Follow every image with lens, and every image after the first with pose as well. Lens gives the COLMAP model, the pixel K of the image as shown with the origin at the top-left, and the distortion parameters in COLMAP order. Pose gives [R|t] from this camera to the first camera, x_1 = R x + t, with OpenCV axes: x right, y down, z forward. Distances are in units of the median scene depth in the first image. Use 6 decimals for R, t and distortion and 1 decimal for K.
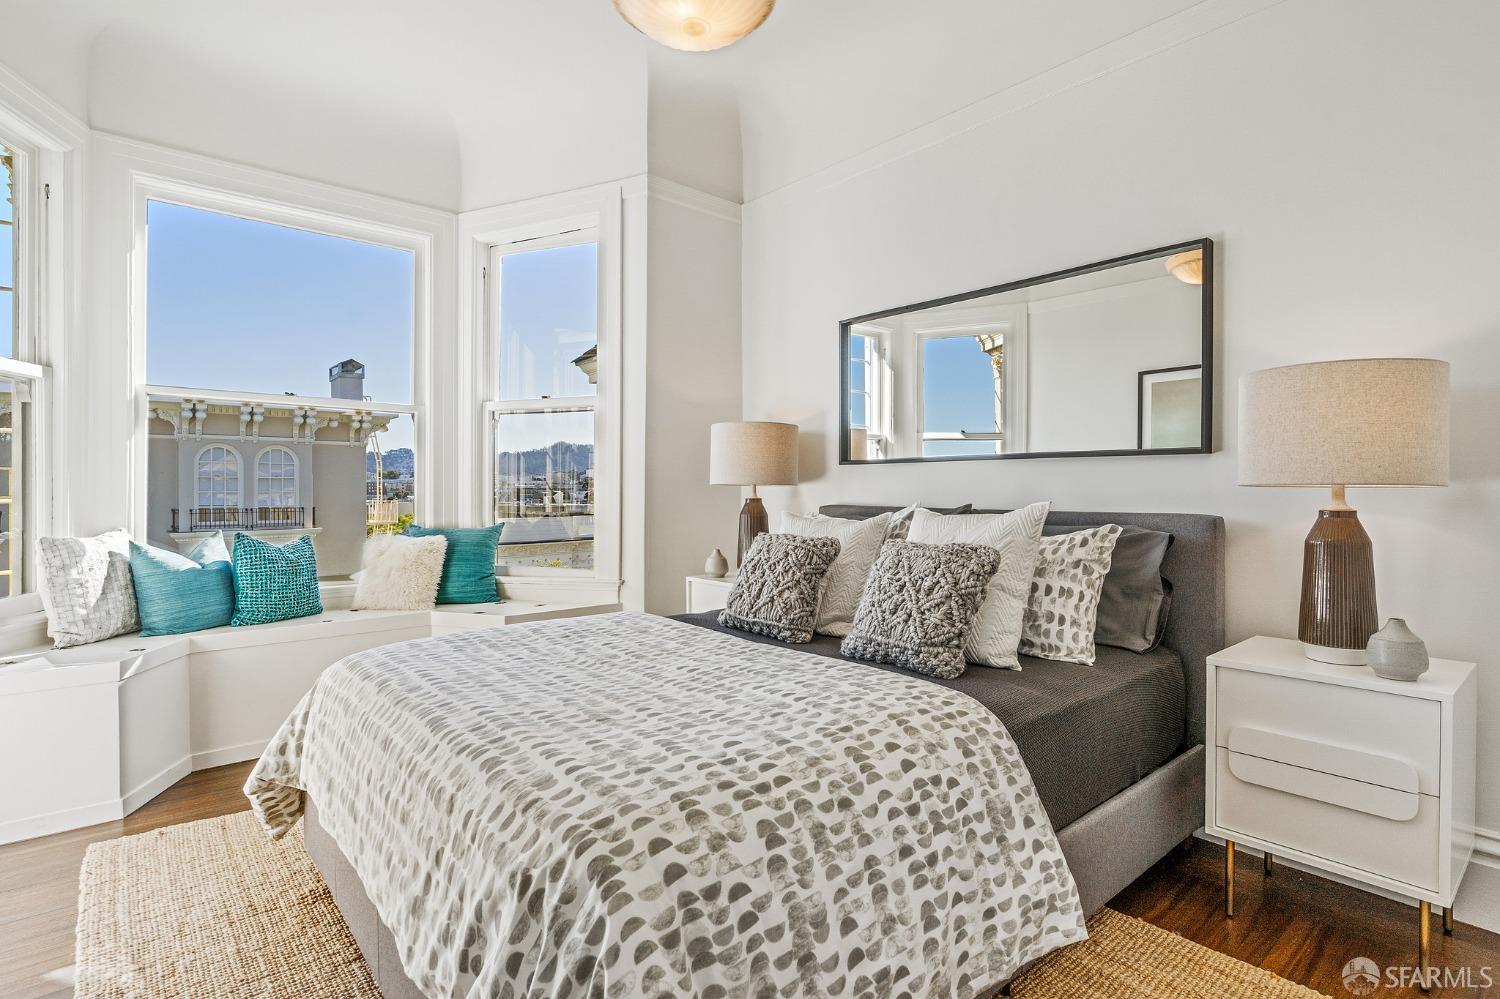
lens RADIAL K [[711.6, 0, 751.7], [0, 711.6, 489.2], [0, 0, 1]] dist [0.001511, 0.000426]
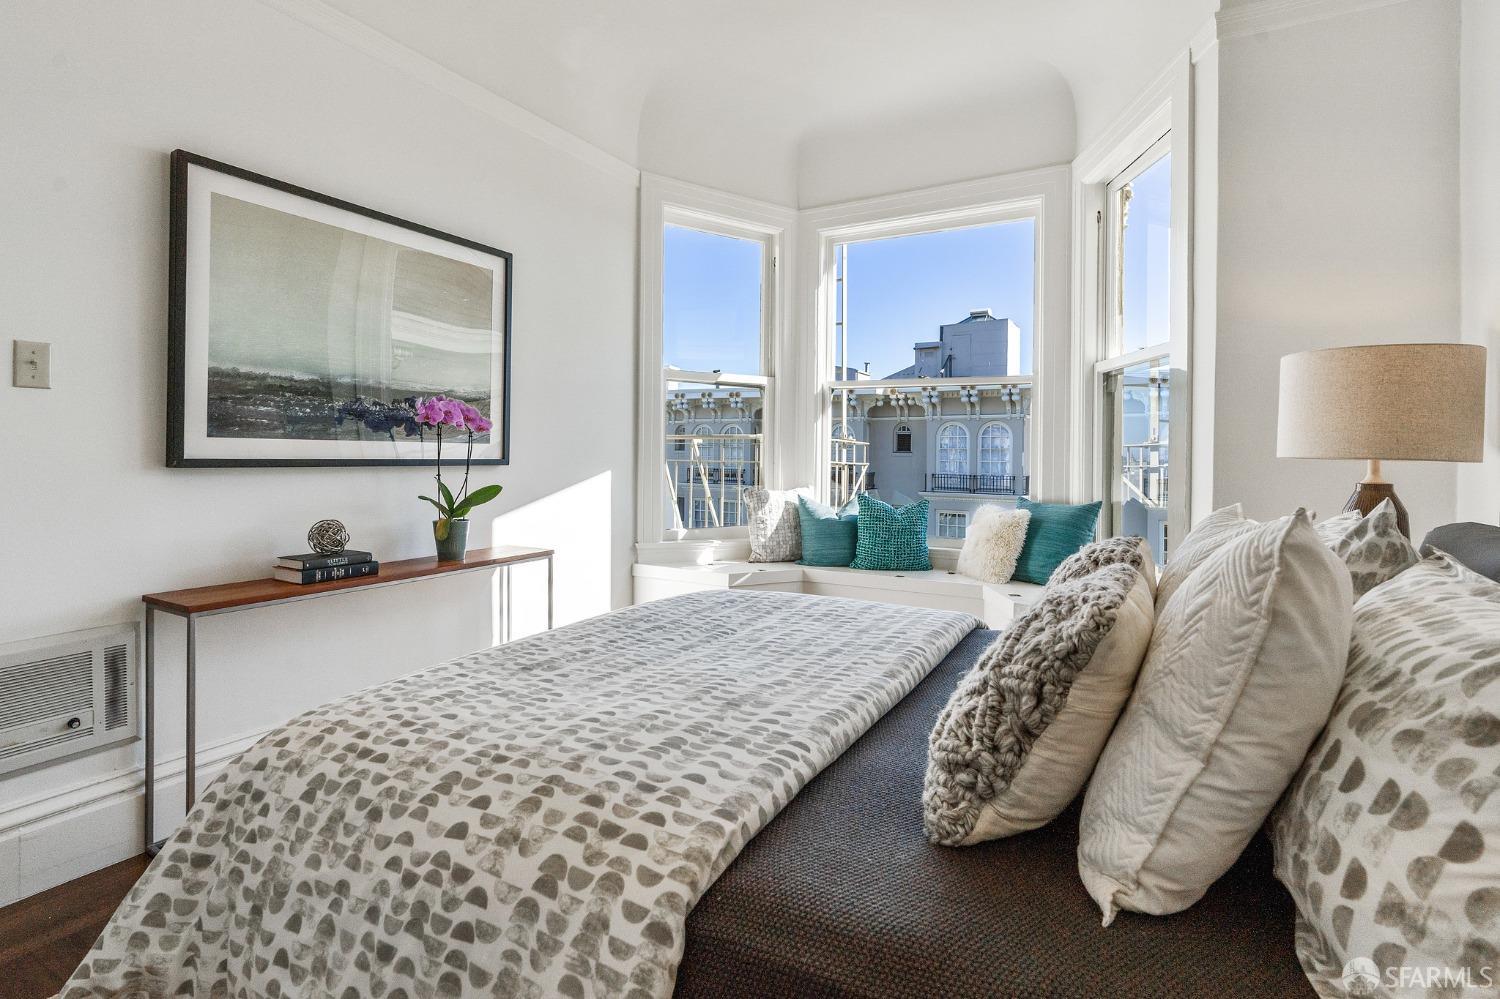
lens RADIAL K [[716.6, 0, 756.8], [0, 716.6, 447.5], [0, 0, 1]] dist [-0.001973, -0.000128]
pose [[0.359440, -0.007153, -0.933141, 1.009056], [-0.012249, 0.999848, -0.012383, -0.004915], [0.933088, 0.015881, 0.359298, 0.998209]]
